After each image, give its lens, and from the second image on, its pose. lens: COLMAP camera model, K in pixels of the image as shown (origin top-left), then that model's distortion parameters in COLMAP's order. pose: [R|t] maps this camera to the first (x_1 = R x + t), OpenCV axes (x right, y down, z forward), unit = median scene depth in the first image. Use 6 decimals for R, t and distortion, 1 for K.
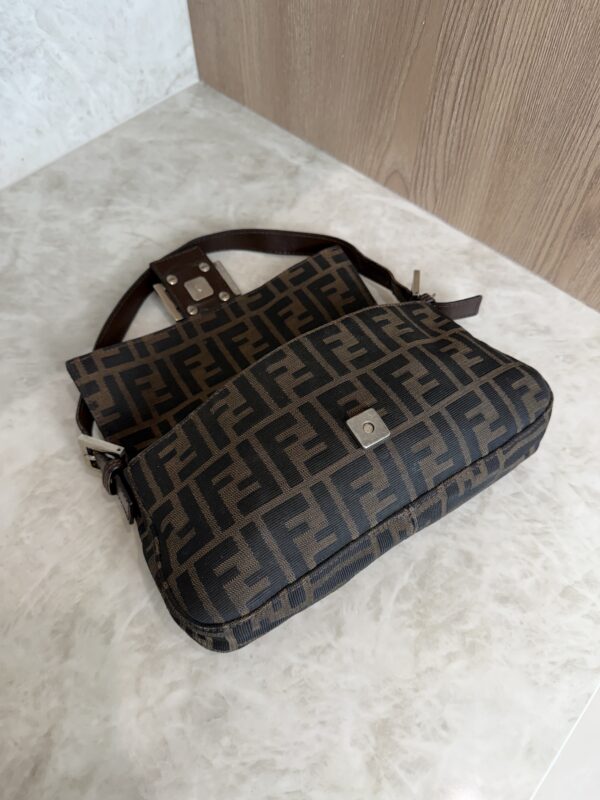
lens RADIAL K [[589.6, 0, 300.0], [0, 589.6, 397.2], [0, 0, 1]] dist [-0.039146, 0.013027]
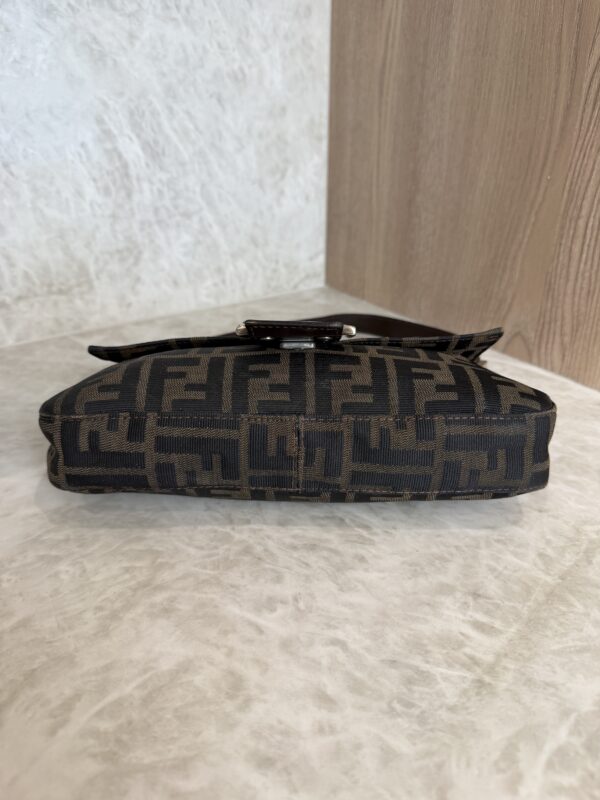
lens RADIAL K [[589.6, 0, 300.0], [0, 589.6, 397.2], [0, 0, 1]] dist [-0.039146, 0.013027]
pose [[0.979236, 0.098481, -0.177197, -0.004013], [-0.176912, 0.841948, -0.509731, 0.283348], [0.098992, 0.530495, 0.841888, 0.243306]]
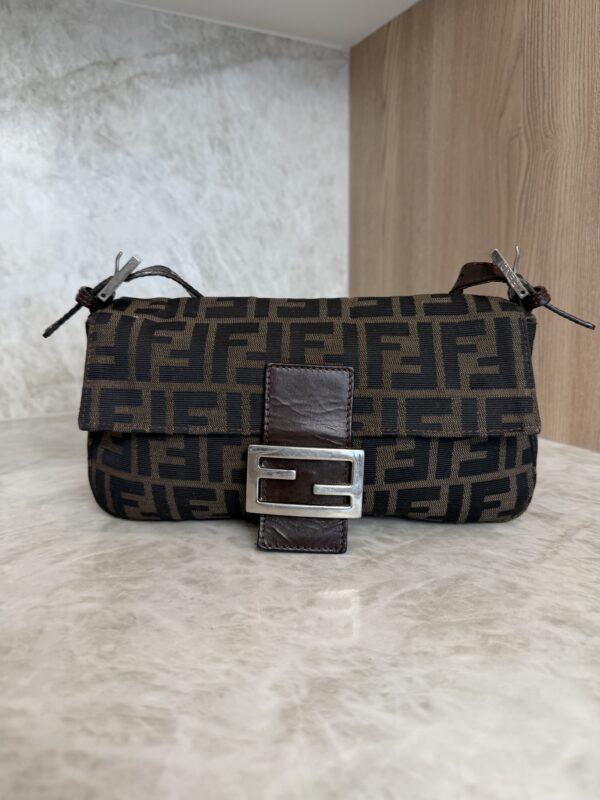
lens RADIAL K [[582.9, 0, 298.4], [0, 582.9, 398.1], [0, 0, 1]] dist [0.003357, -0.045228]
pose [[0.941162, 0.050027, -0.334231, 0.210854], [-0.283232, 0.656303, -0.699318, 0.554856], [0.184372, 0.752837, 0.631857, 0.247280]]
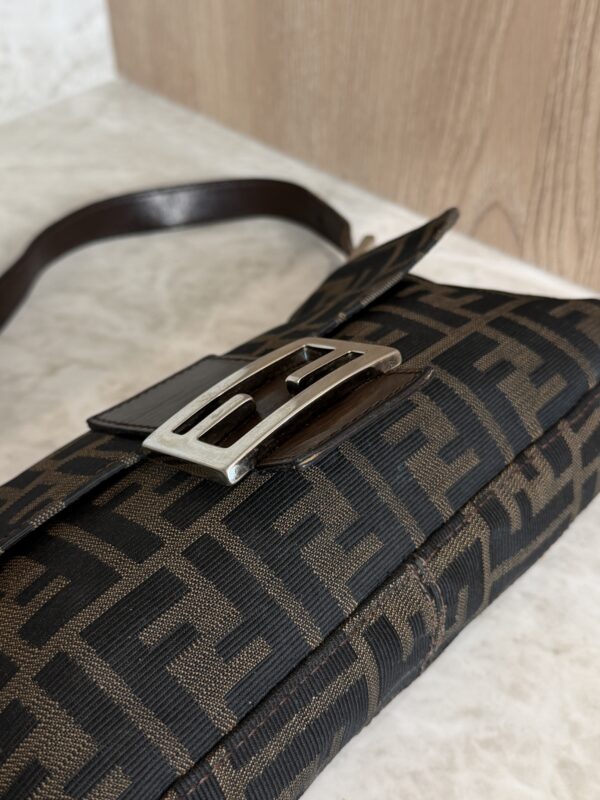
lens RADIAL K [[1023.8, 0, 300.0], [0, 1023.8, 400.0], [0, 0, 1]] dist [0.123775, -0.358292]
pose [[0.999990, -0.002012, -0.003997, 0.001293], [0.000745, 0.955620, -0.294600, 0.036163], [0.004412, 0.294594, 0.955612, 0.235598]]
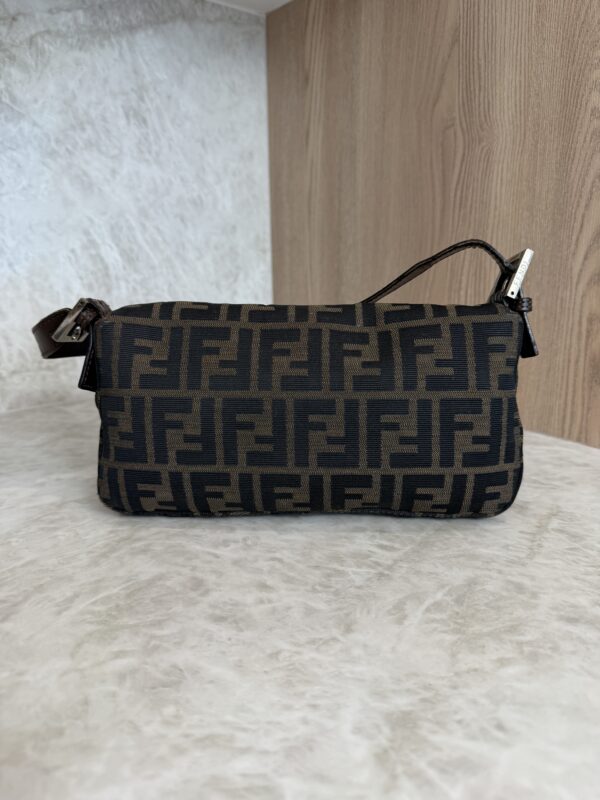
lens RADIAL K [[585.2, 0, 295.1], [0, 585.2, 397.7], [0, 0, 1]] dist [-0.016225, -0.008575]
pose [[0.990116, 0.022405, -0.138451, 0.070897], [-0.112558, 0.715871, -0.689101, 0.528174], [0.083674, 0.697873, 0.711317, 0.182525]]
